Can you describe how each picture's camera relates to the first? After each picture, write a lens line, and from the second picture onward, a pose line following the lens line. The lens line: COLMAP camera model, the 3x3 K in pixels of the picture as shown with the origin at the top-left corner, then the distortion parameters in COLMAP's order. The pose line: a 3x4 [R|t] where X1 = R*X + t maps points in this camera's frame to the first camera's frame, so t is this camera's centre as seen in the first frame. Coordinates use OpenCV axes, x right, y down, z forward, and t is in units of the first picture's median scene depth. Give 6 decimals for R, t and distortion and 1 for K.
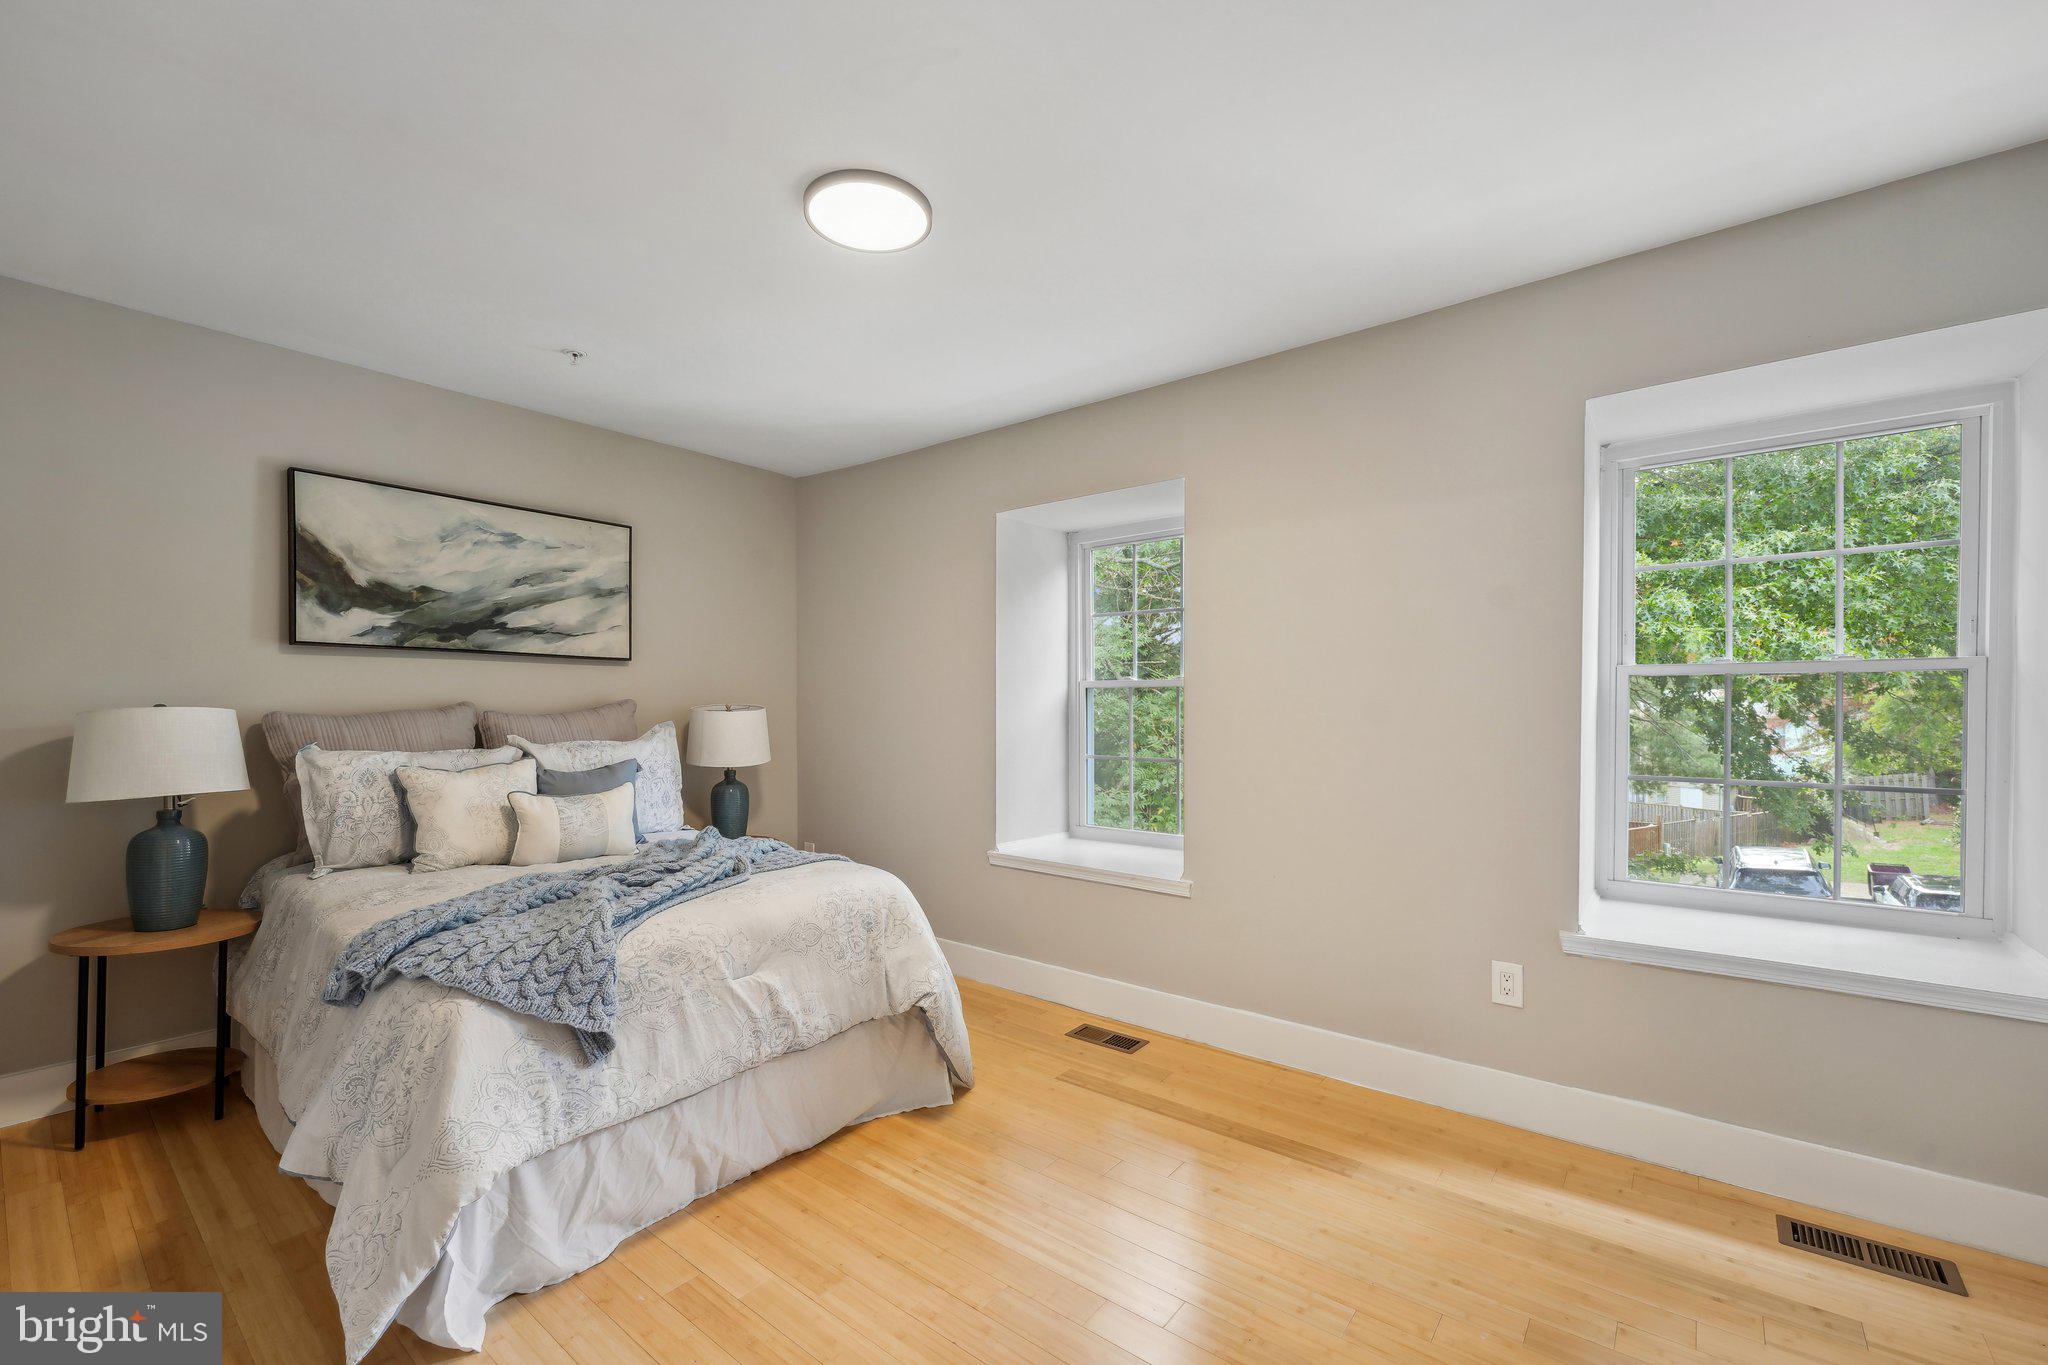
lens RADIAL K [[841.2, 0, 1023.7], [0, 841.2, 707.6], [0, 0, 1]] dist [0.000435, -0.000117]
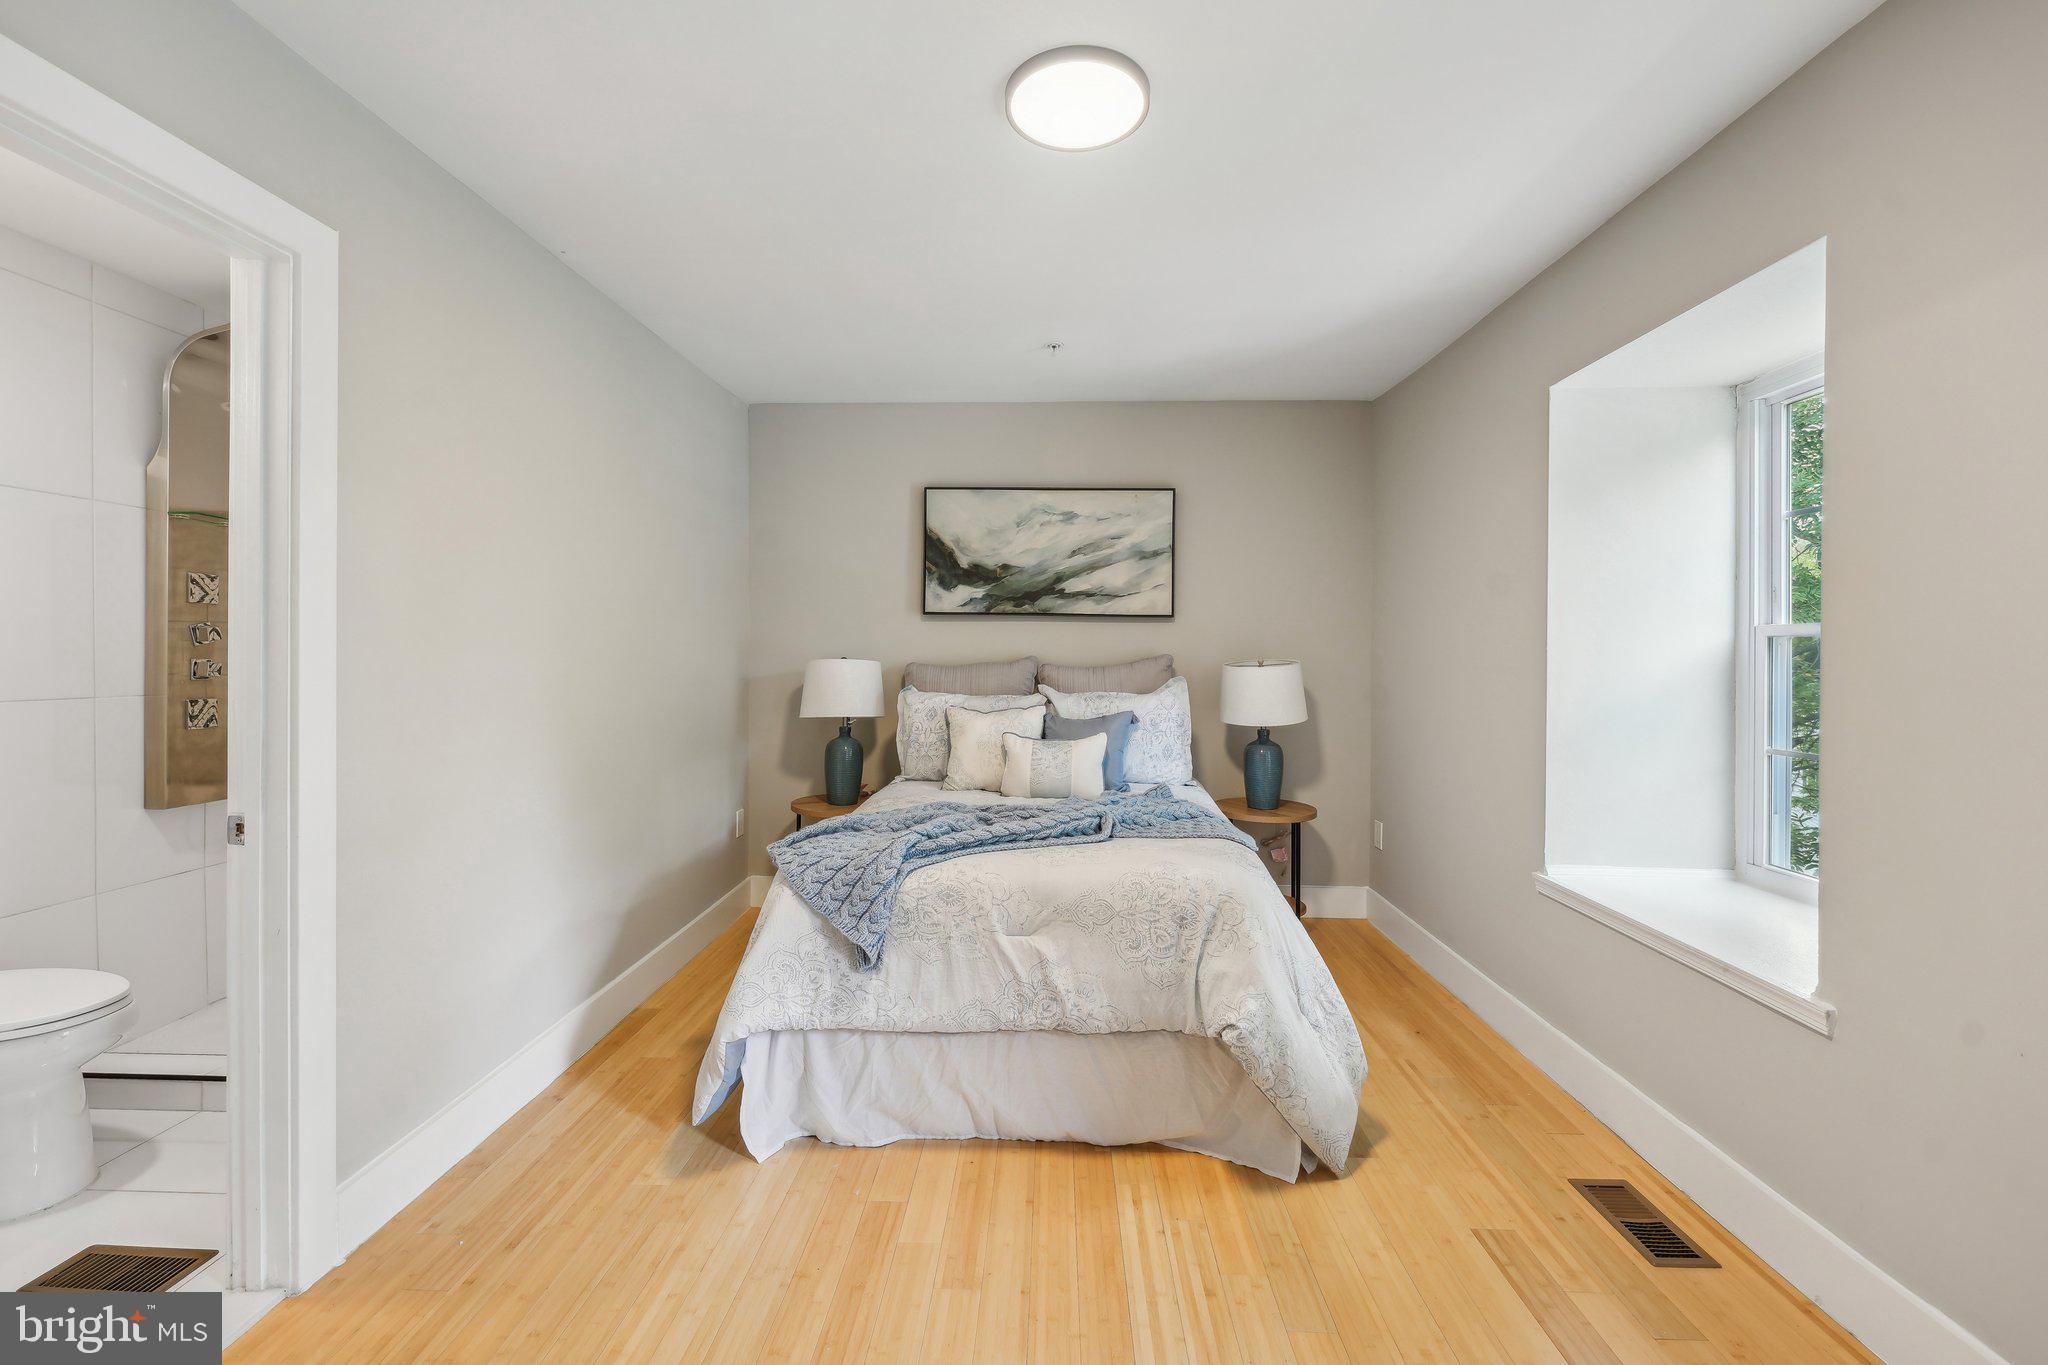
lens RADIAL K [[838.6, 0, 1024.6], [0, 838.6, 656.5], [0, 0, 1]] dist [0.000976, -0.000057]
pose [[0.594088, 0.004234, -0.804389, 0.335755], [-0.009107, 0.999957, -0.001463, -0.005008], [0.804349, 0.008195, 0.594101, 0.302890]]
